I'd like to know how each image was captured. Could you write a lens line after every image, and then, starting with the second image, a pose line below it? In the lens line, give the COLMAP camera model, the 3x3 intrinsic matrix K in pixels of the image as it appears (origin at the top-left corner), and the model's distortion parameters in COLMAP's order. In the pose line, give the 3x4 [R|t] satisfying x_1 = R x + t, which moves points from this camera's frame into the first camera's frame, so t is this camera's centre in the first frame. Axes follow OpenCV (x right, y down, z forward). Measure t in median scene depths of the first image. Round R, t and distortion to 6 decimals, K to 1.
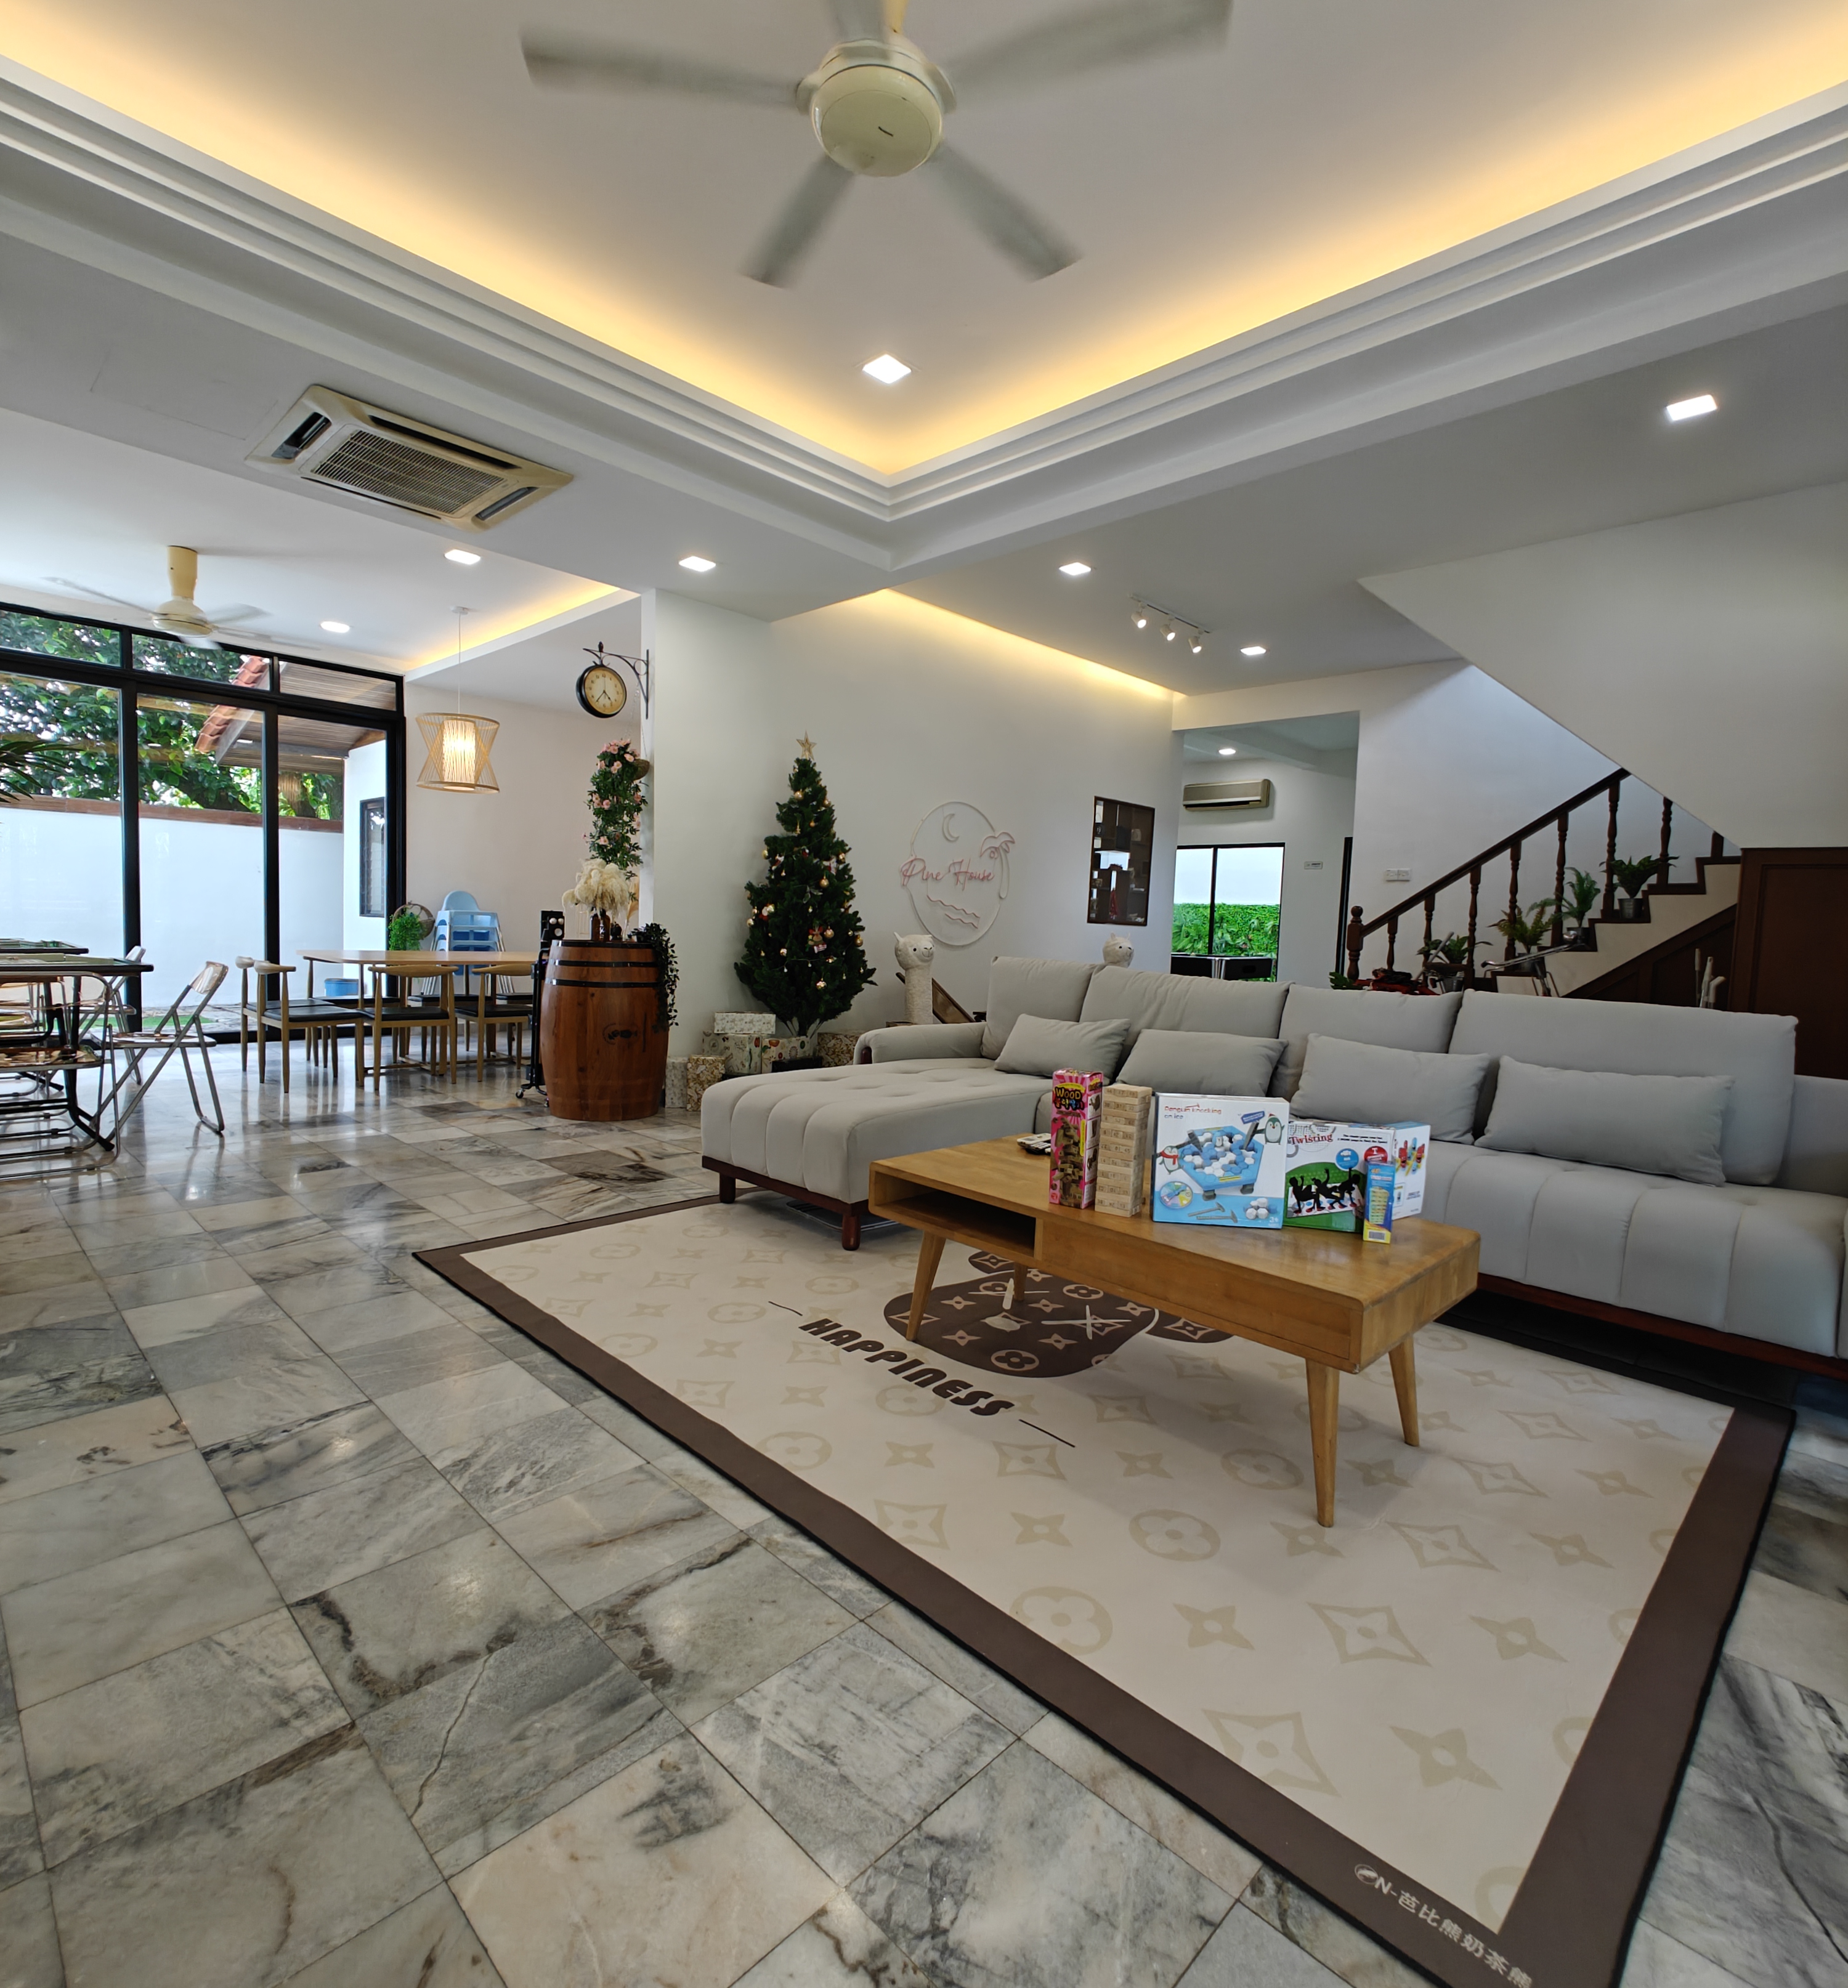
lens RADIAL K [[1034.1, 0, 924.0], [0, 1034.1, 994.0], [0, 0, 1]] dist [0.000639, 0.000448]
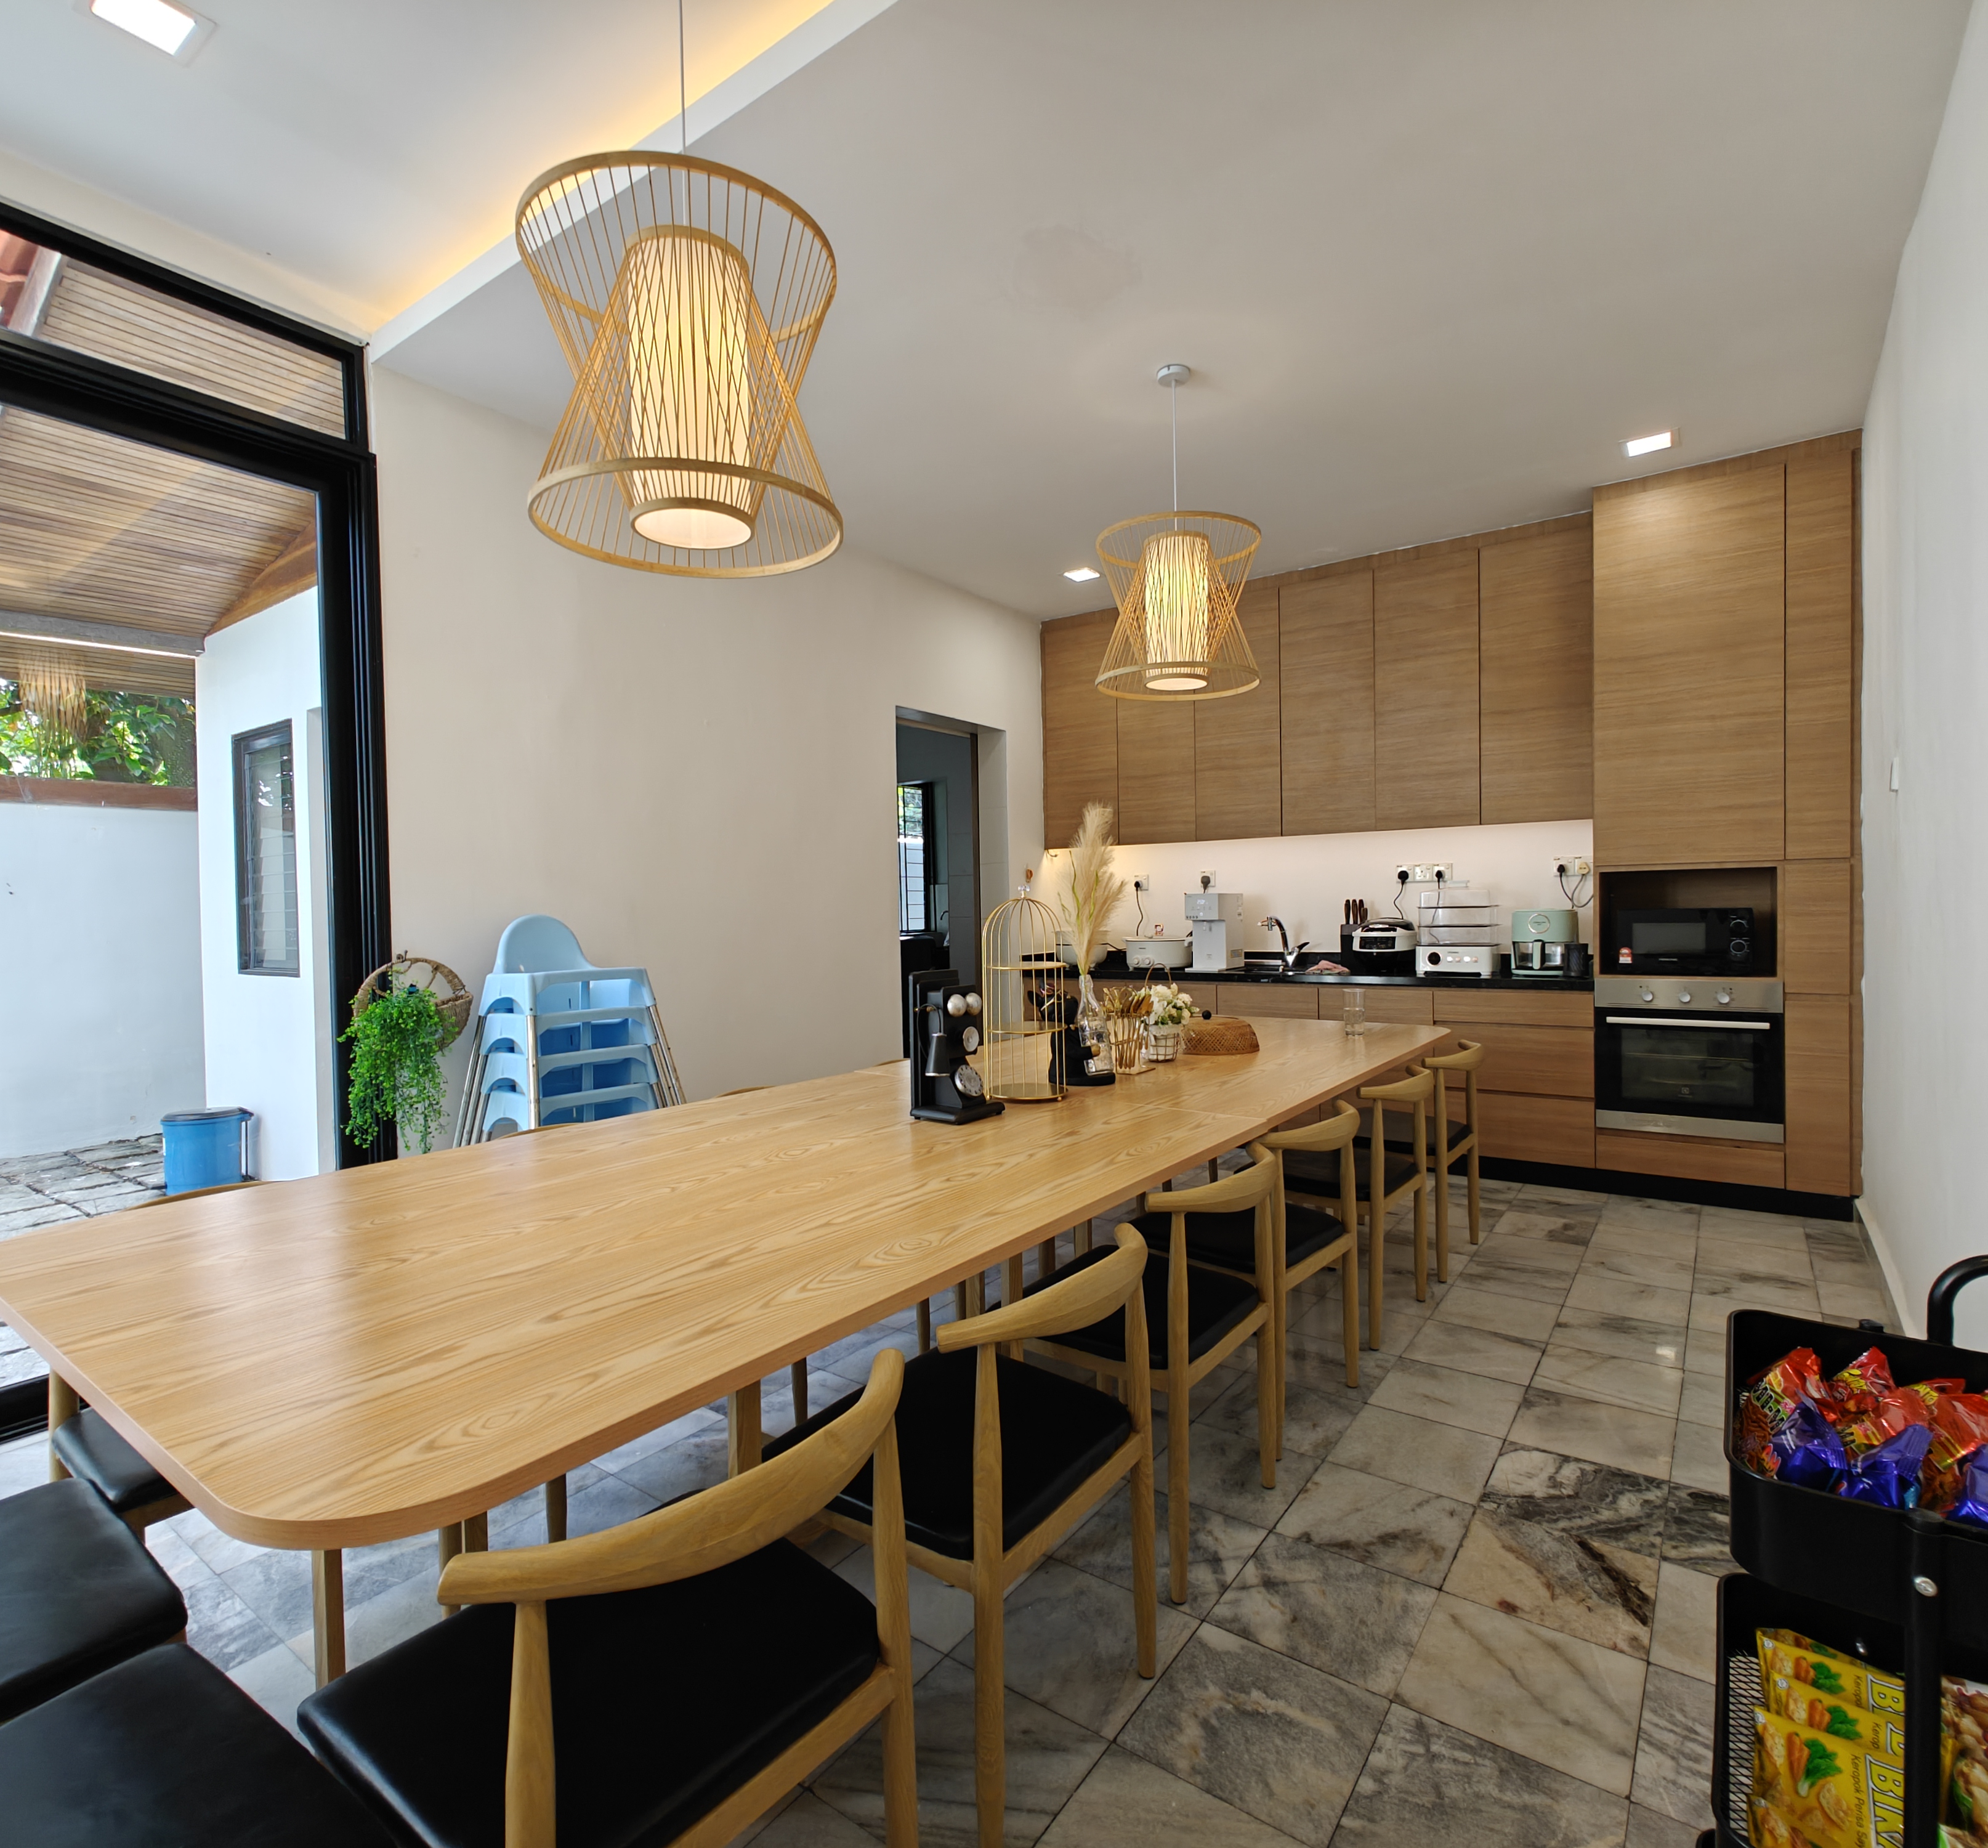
lens RADIAL K [[1034.1, 0, 994.0], [0, 1034.1, 924.0], [0, 0, 1]] dist [0.000639, 0.000448]
pose [[0.987989, -0.058157, 0.143165, -0.339317], [0.065067, 0.996908, -0.044065, -0.069676], [-0.140160, 0.052851, 0.988717, 0.602901]]
